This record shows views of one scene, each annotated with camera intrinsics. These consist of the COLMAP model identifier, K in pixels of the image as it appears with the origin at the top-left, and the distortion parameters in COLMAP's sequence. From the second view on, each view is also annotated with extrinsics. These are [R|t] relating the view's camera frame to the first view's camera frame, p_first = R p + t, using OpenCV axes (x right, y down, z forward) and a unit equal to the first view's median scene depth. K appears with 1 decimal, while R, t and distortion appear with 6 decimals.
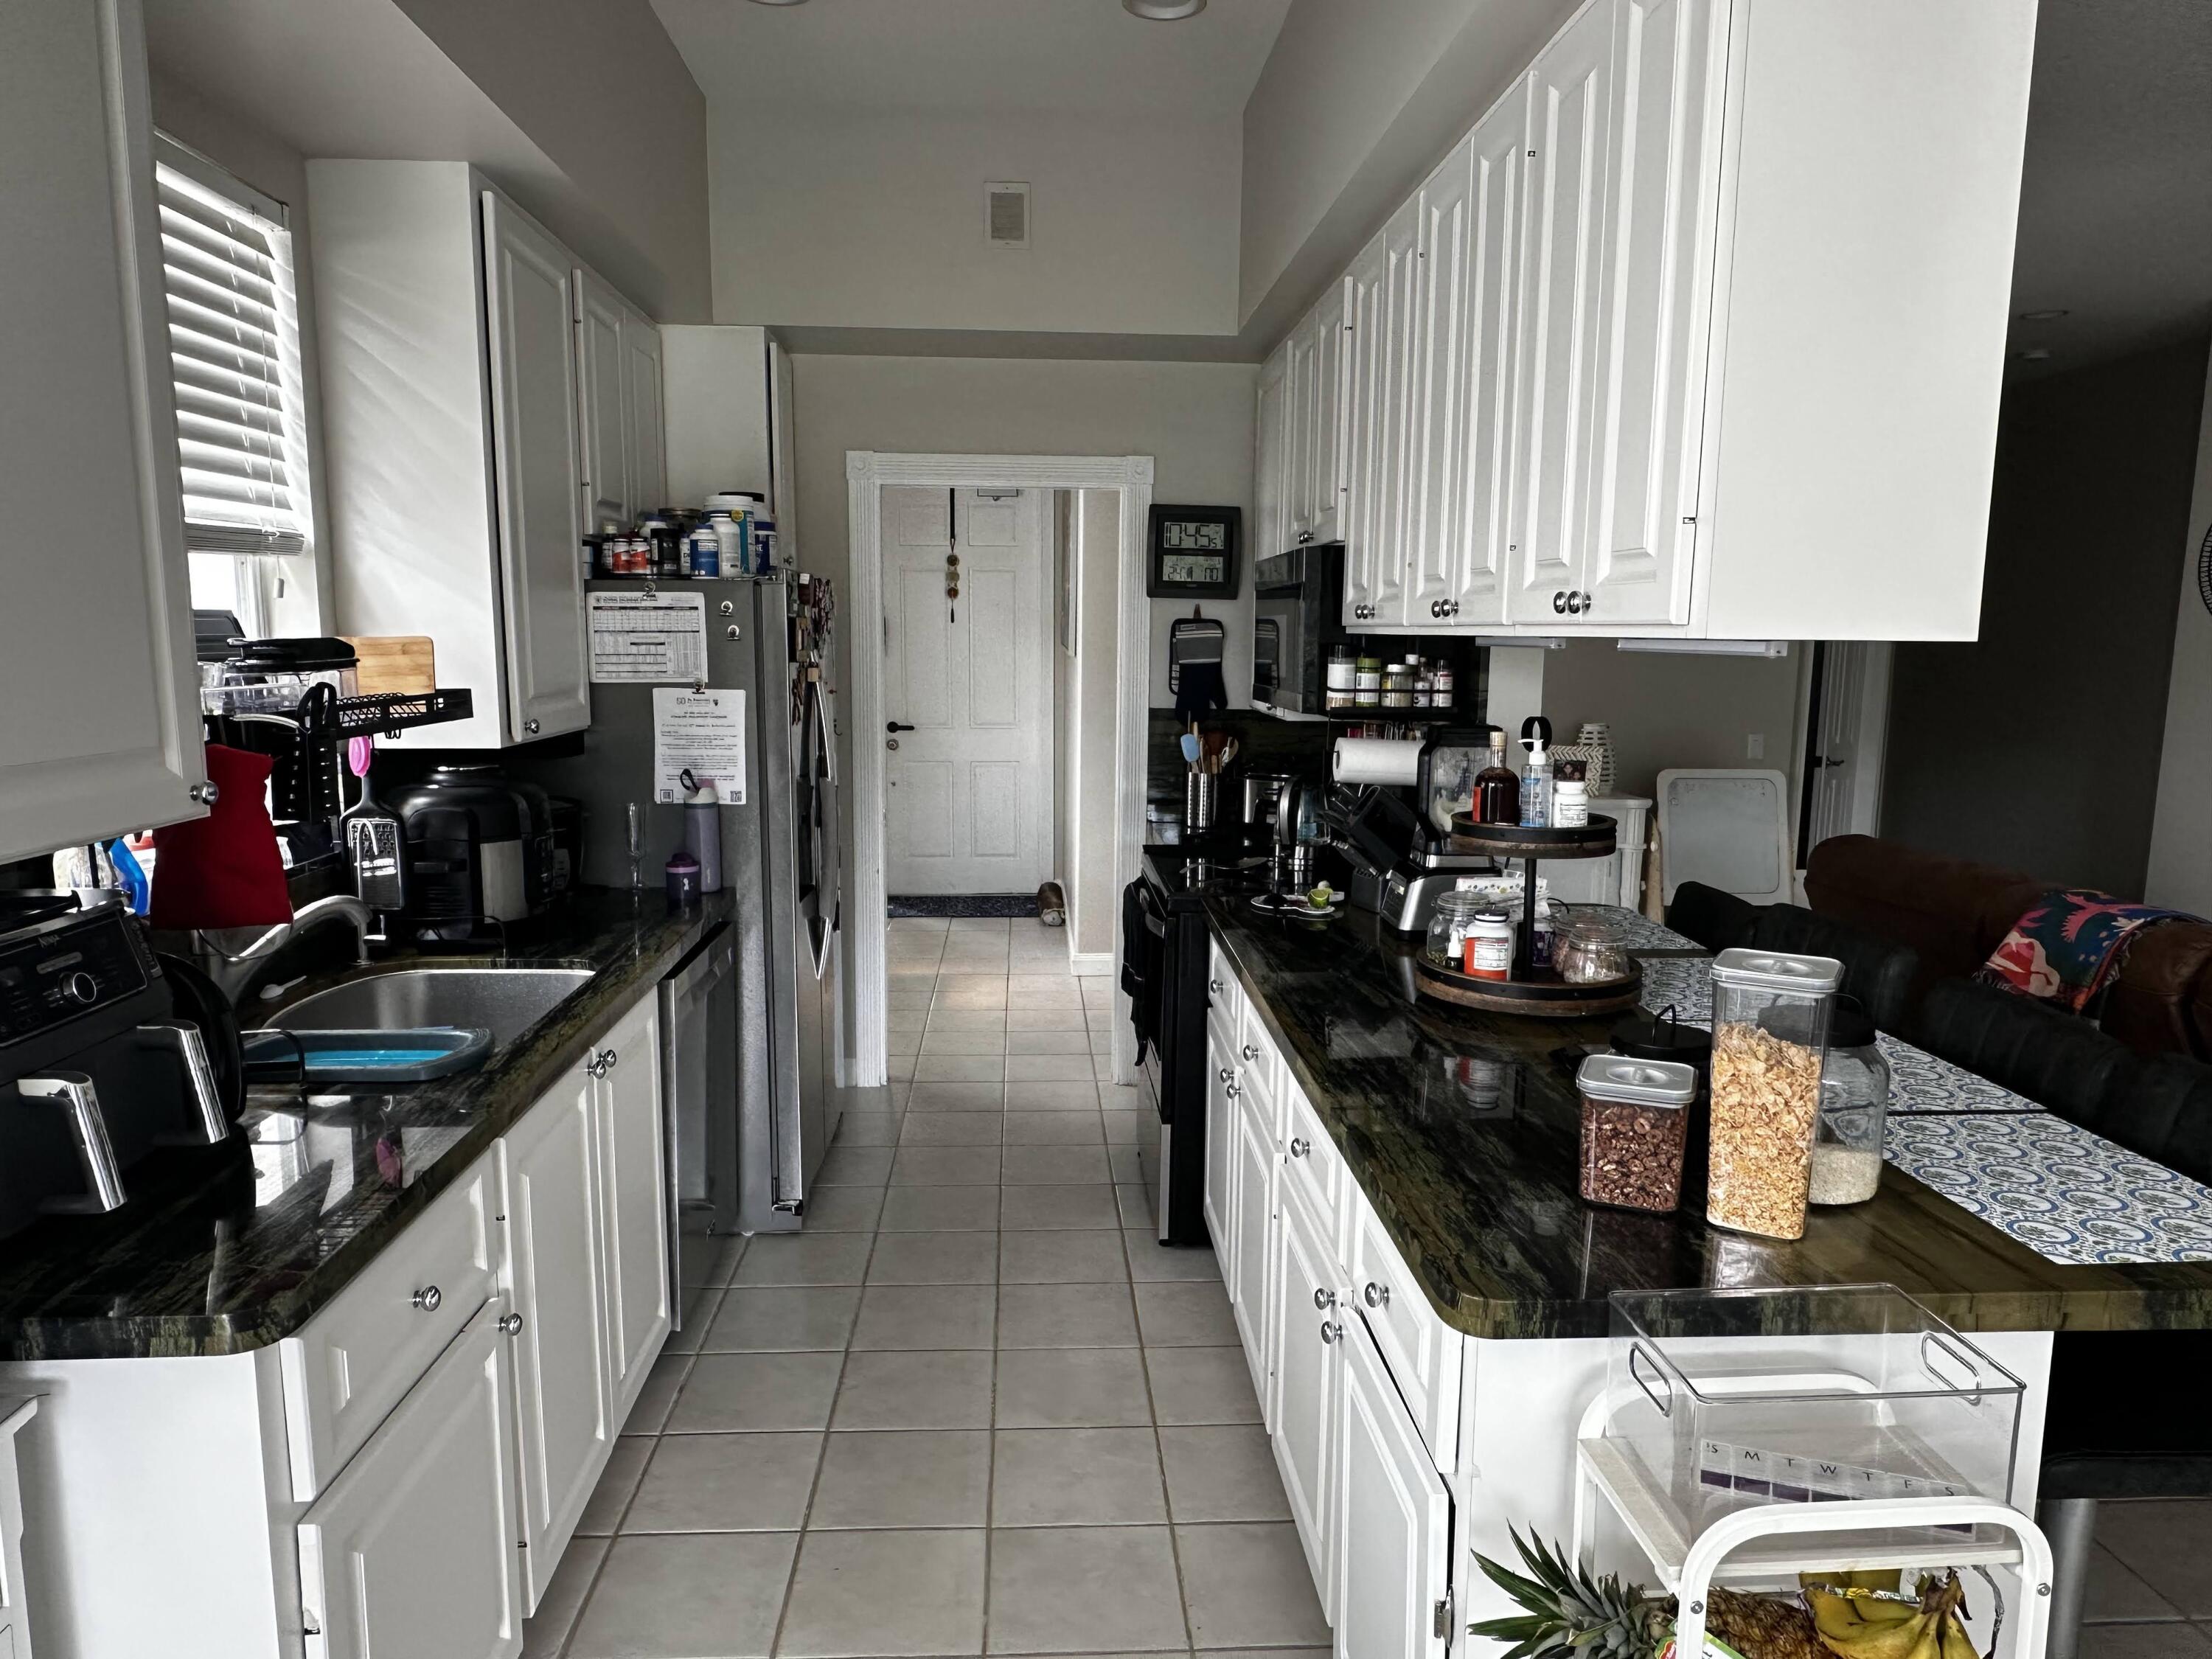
lens RADIAL K [[1466.9, 0, 1104.9], [0, 1466.9, 838.3], [0, 0, 1]] dist [-0.004369, 0.001915]
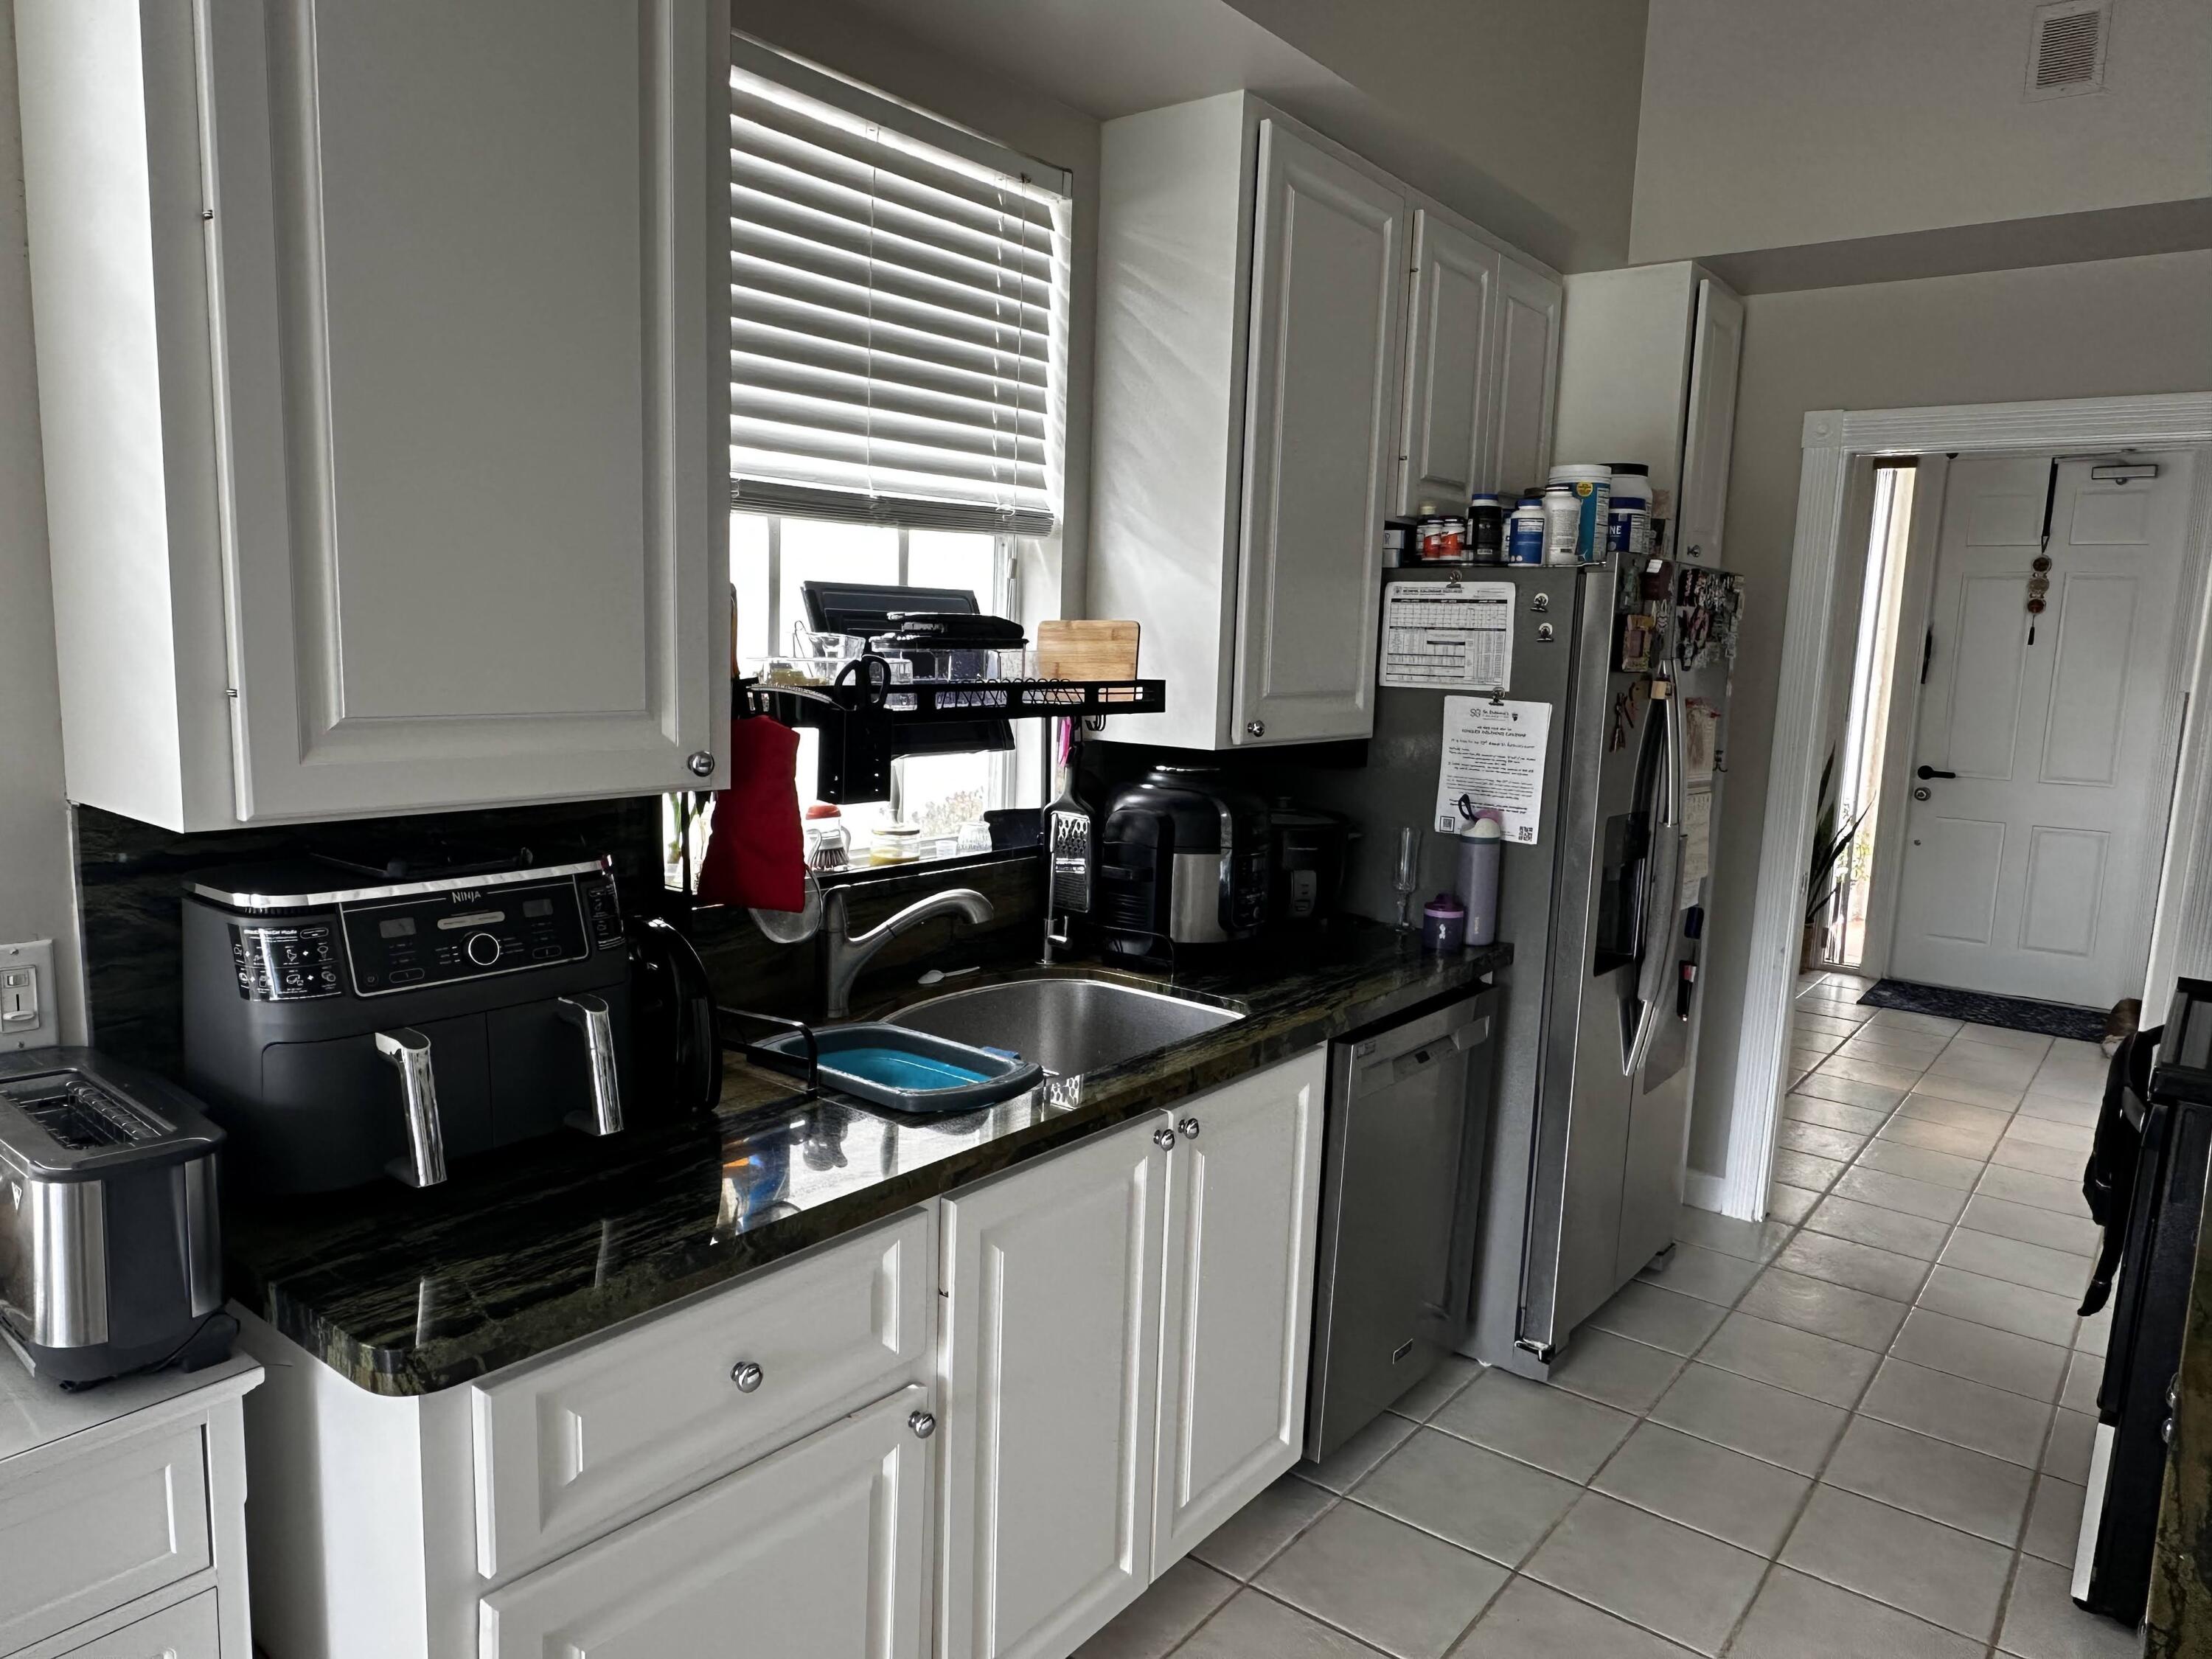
lens RADIAL K [[1466.9, 0, 1082.9], [0, 1466.9, 842.9], [0, 0, 1]] dist [-0.004369, 0.001915]
pose [[0.746626, 0.115117, -0.655208, 0.099859], [-0.122364, 0.991874, 0.034831, -0.022157], [0.653894, 0.054168, 0.754645, 0.230992]]
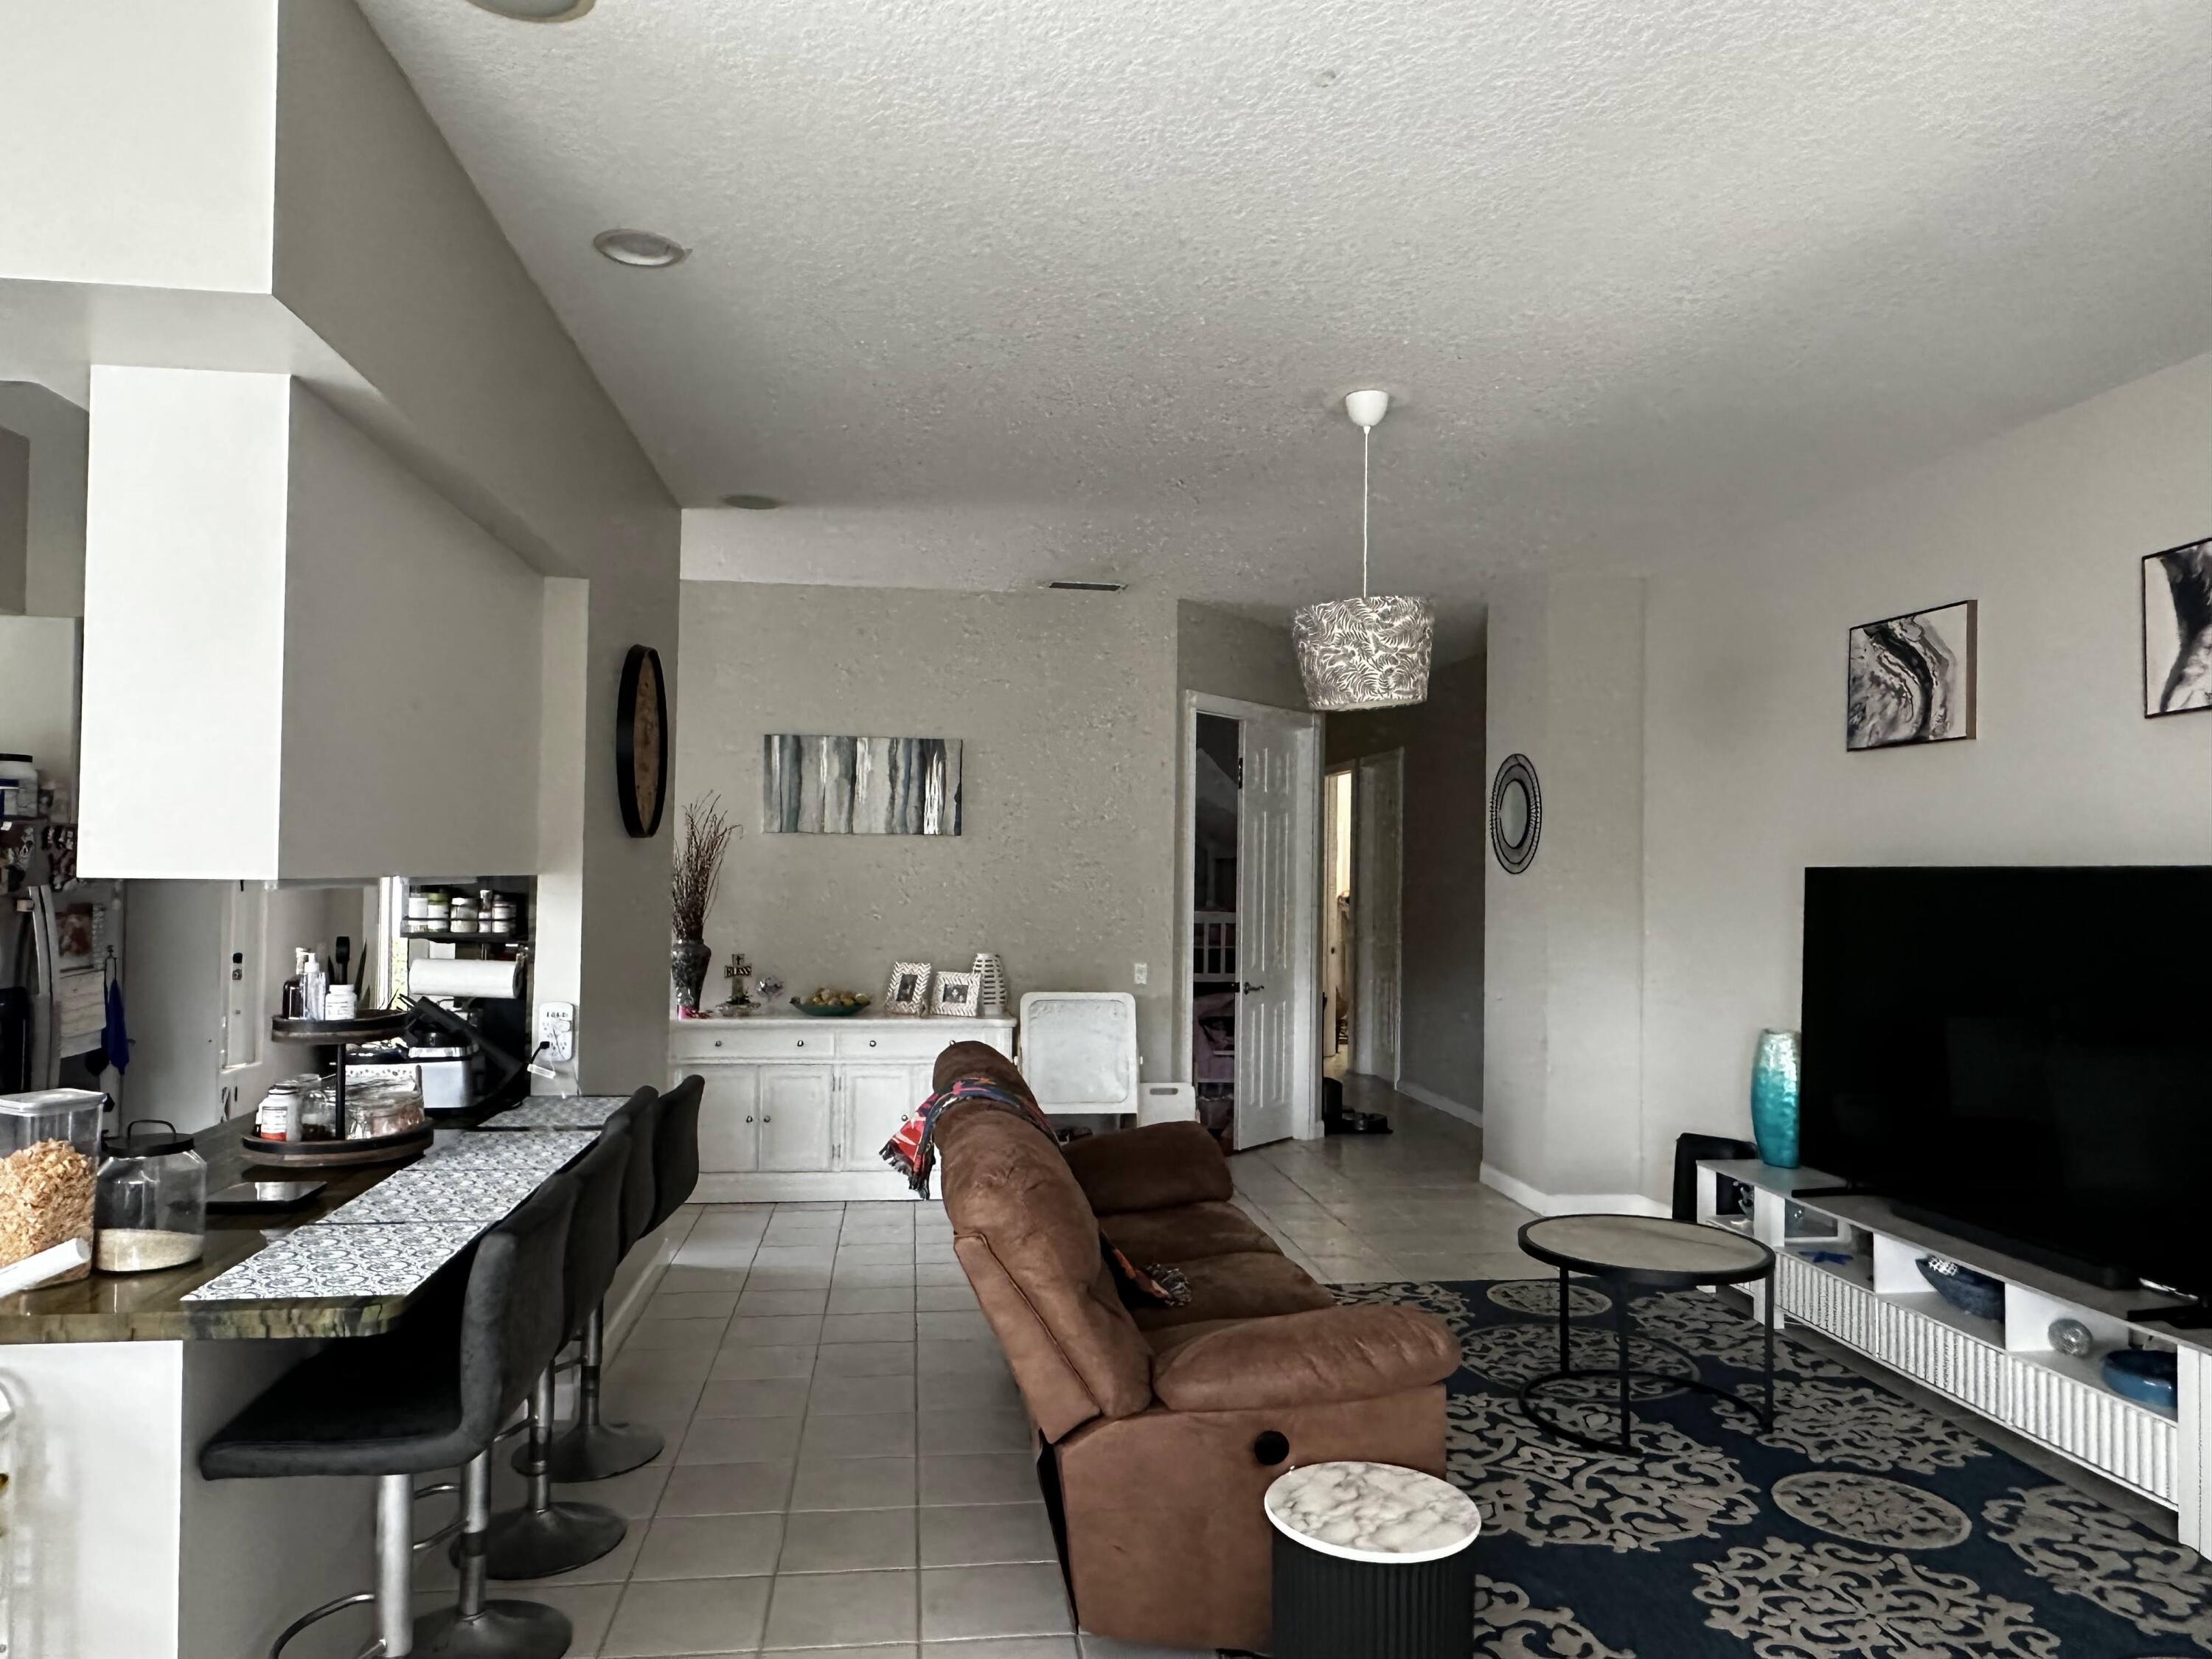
lens RADIAL K [[1466.9, 0, 1114.5], [0, 1466.9, 832.6], [0, 0, 1]] dist [-0.004369, 0.001915]
pose [[0.996306, 0.007047, 0.085583, 0.620396], [0.007168, 0.986323, -0.164666, 0.032639], [-0.085573, 0.164671, 0.982630, -0.256540]]
